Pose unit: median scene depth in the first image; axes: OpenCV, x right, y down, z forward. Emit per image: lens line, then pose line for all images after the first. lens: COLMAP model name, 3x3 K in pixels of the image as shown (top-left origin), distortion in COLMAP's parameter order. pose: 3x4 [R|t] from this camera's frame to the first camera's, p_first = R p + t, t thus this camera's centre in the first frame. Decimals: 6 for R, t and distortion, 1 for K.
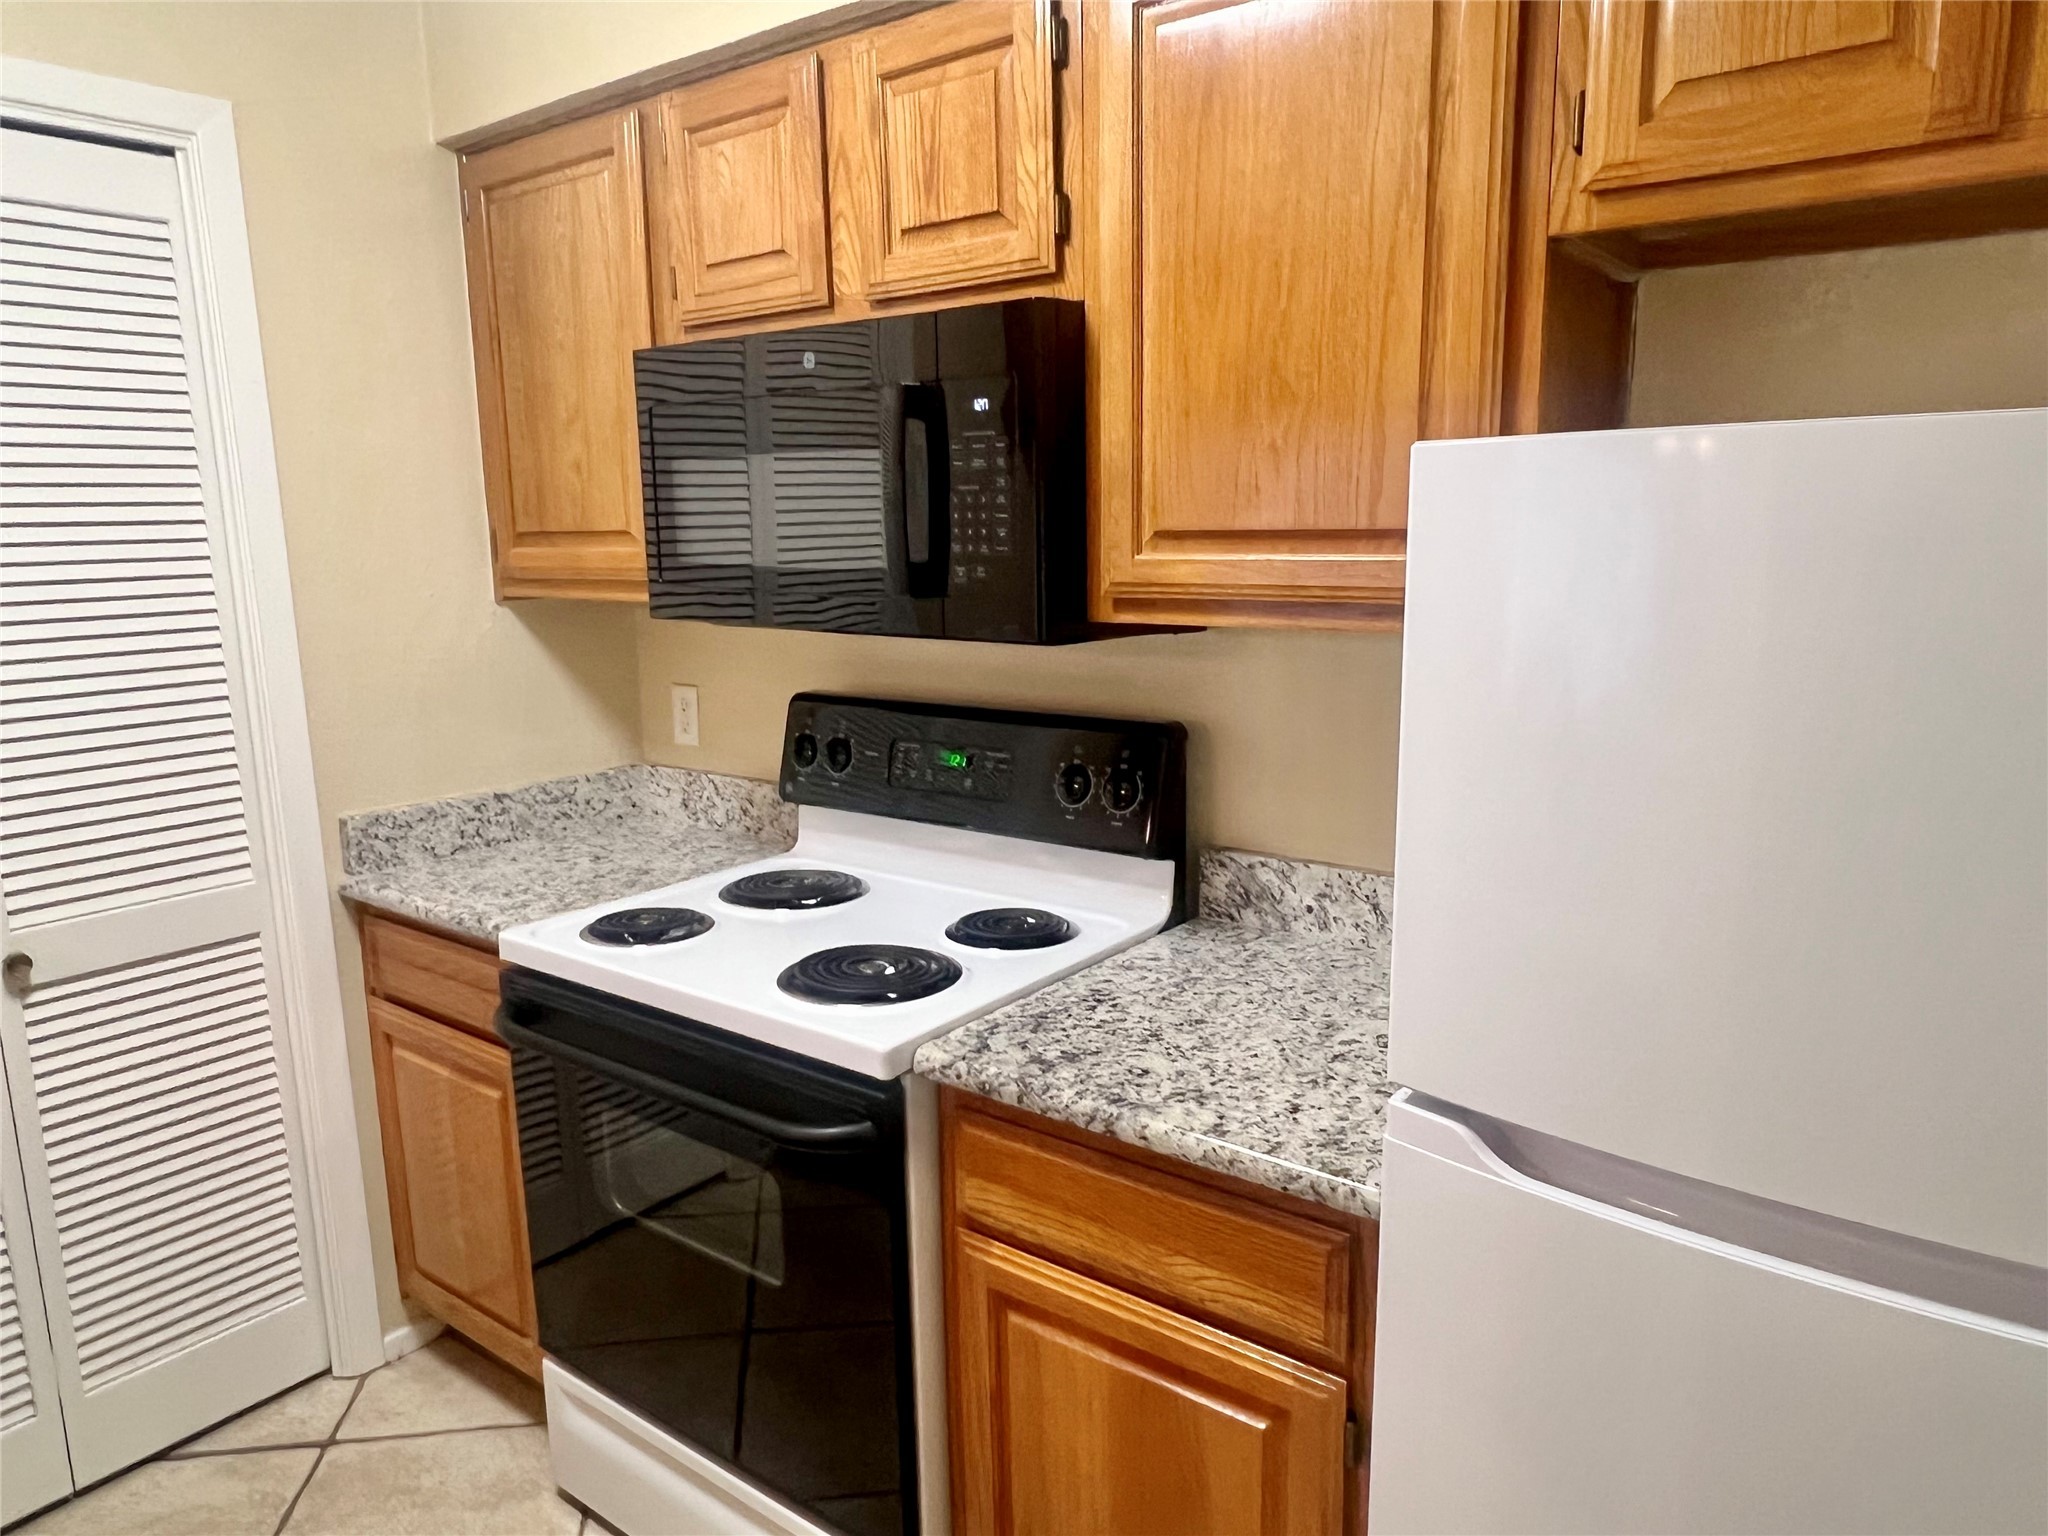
lens RADIAL K [[1374.5, 0, 1008.1], [0, 1374.5, 770.8], [0, 0, 1]] dist [0.000825, -0.003931]
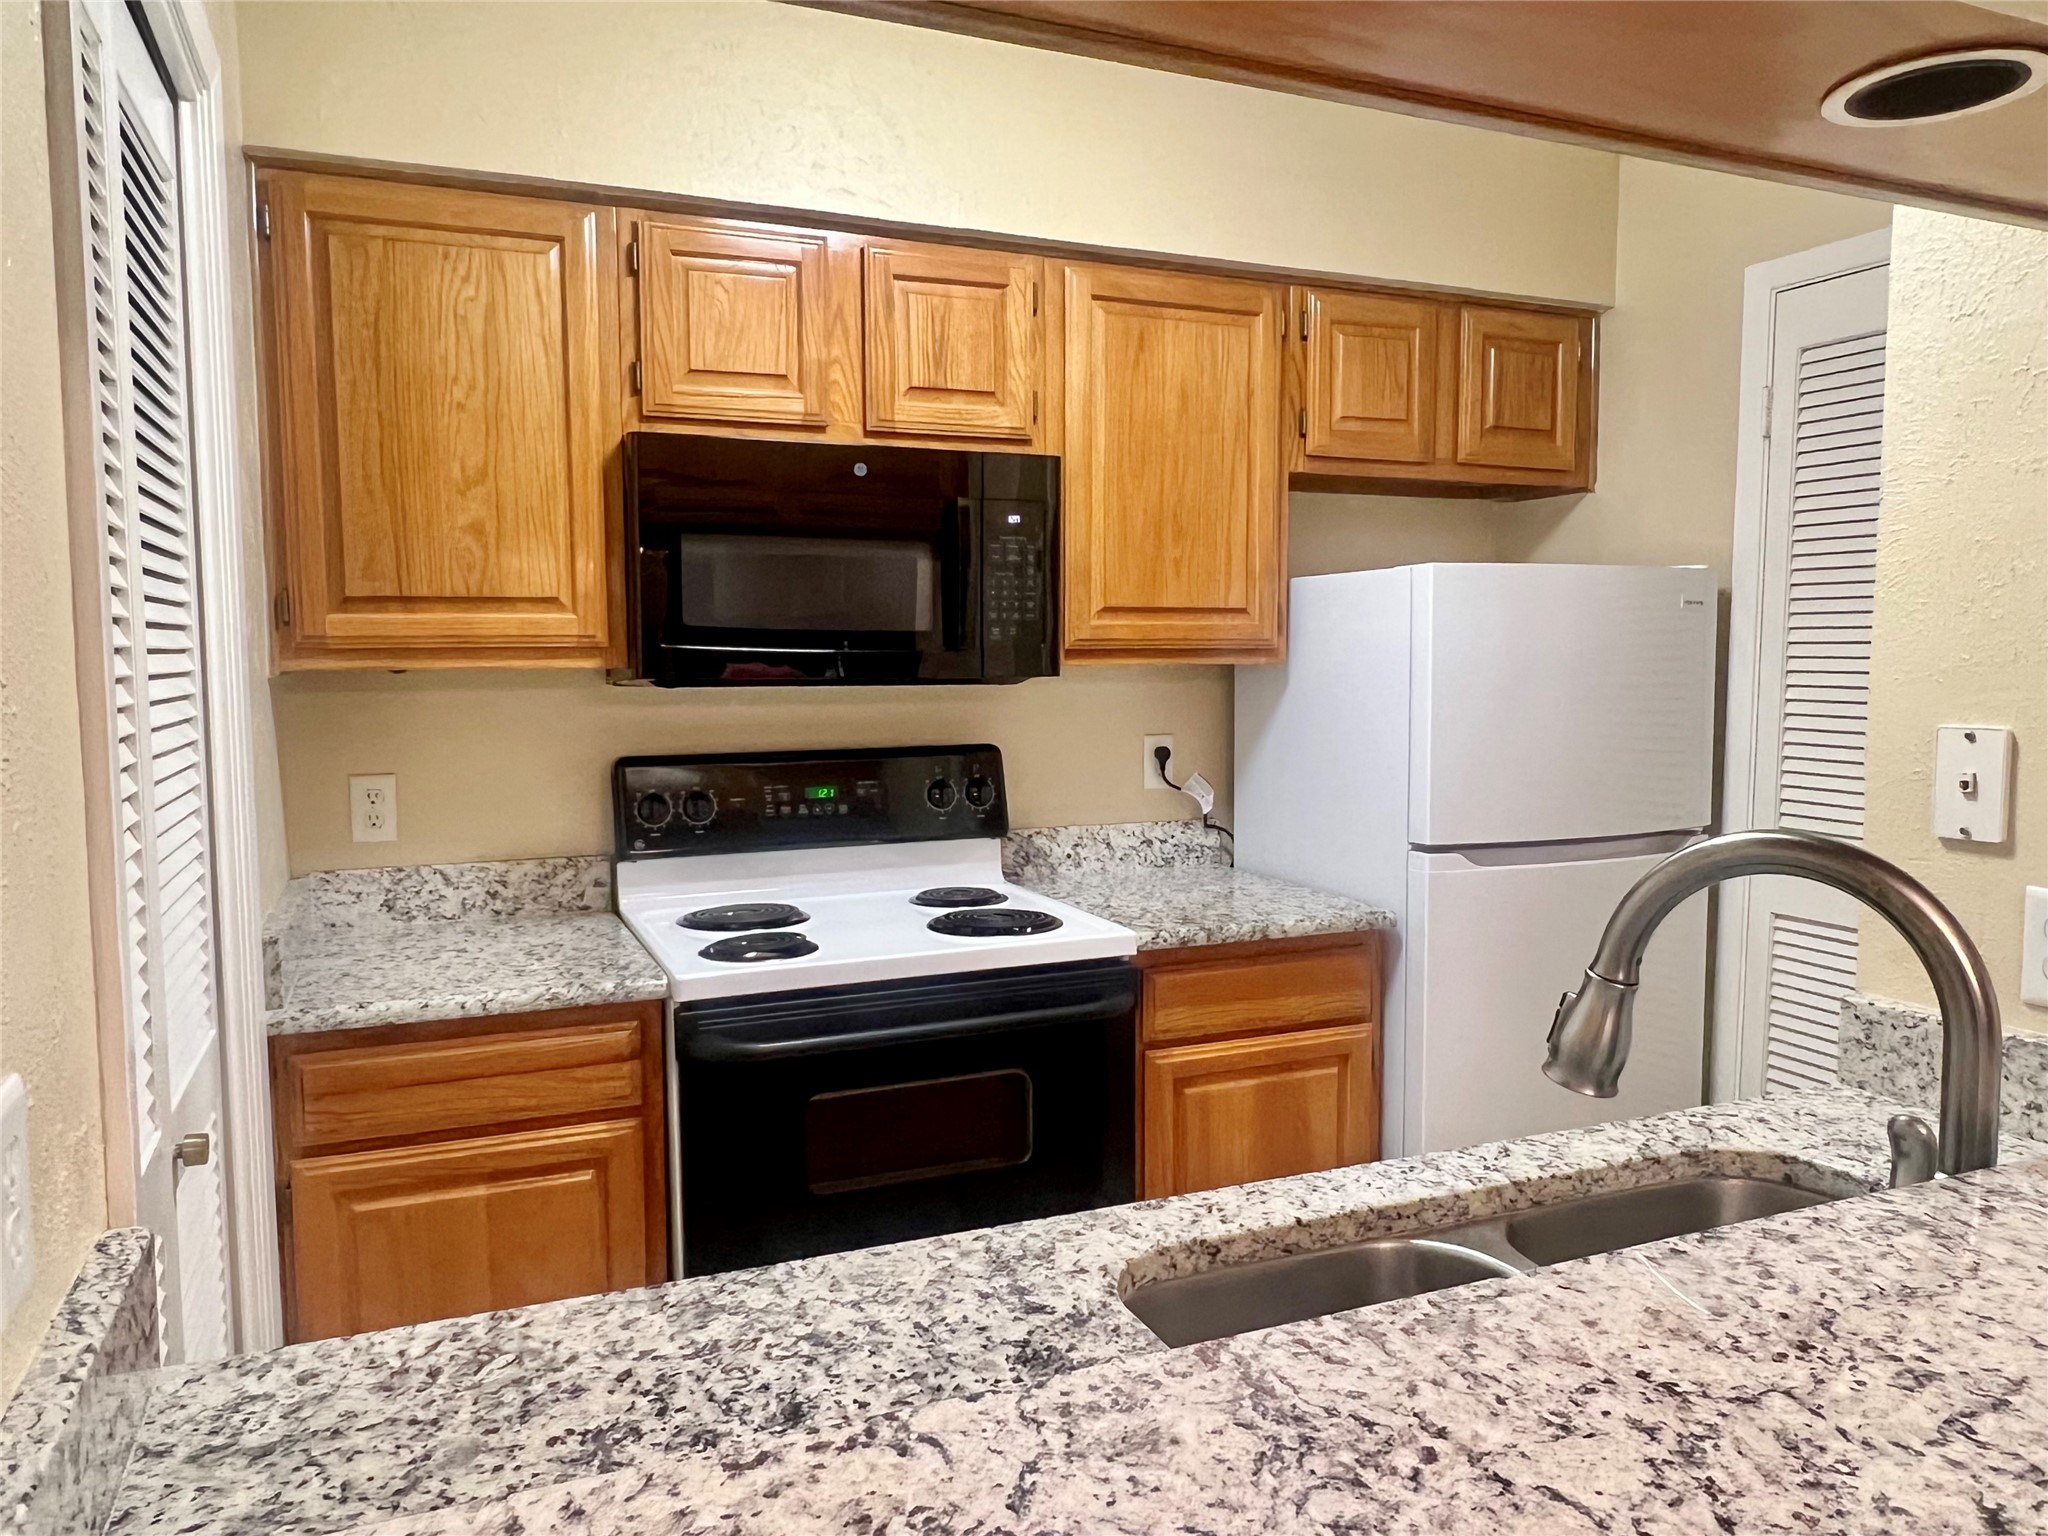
lens RADIAL K [[1374.5, 0, 1025.6], [0, 1374.5, 763.5], [0, 0, 1]] dist [0.000825, -0.003931]
pose [[0.489284, -0.055007, 0.870388, -1.098702], [0.156594, 0.987330, -0.025631, 0.028182], [-0.857950, 0.148839, 0.491699, 0.249640]]
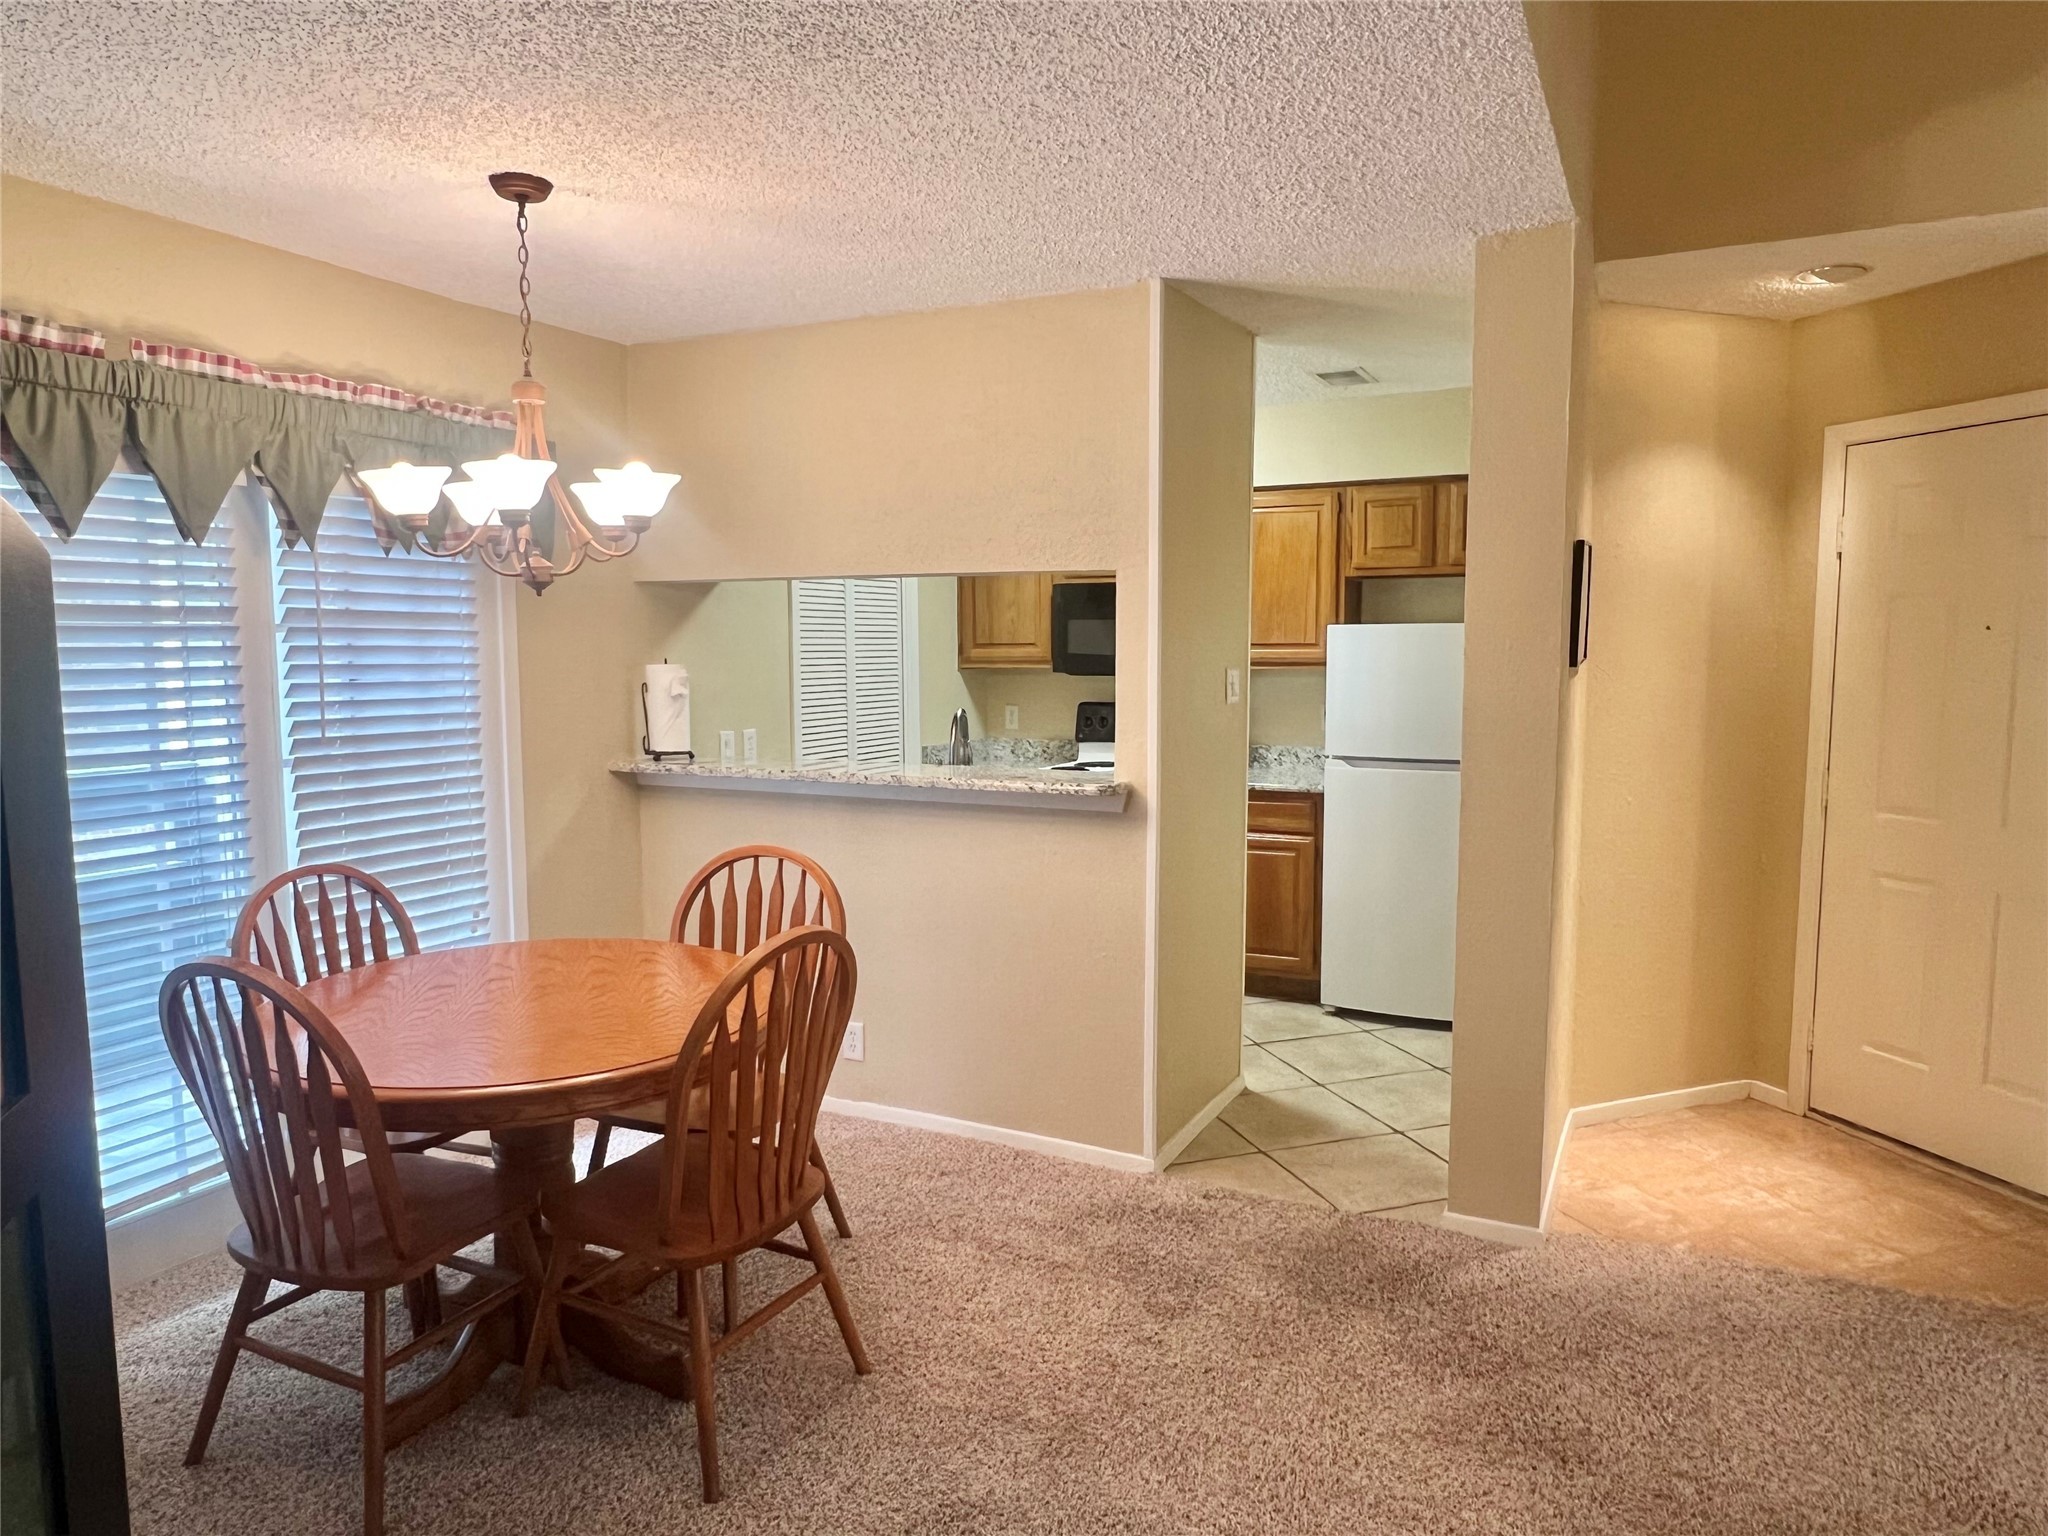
lens RADIAL K [[1324.8, 0, 1021.3], [0, 1324.8, 765.2], [0, 0, 1]] dist [-0.004901, -0.001172]
pose [[0.981088, -0.005531, 0.193485, -0.933533], [0.024256, 0.995225, -0.094546, 0.377365], [-0.192038, 0.097451, 0.976537, -1.856398]]
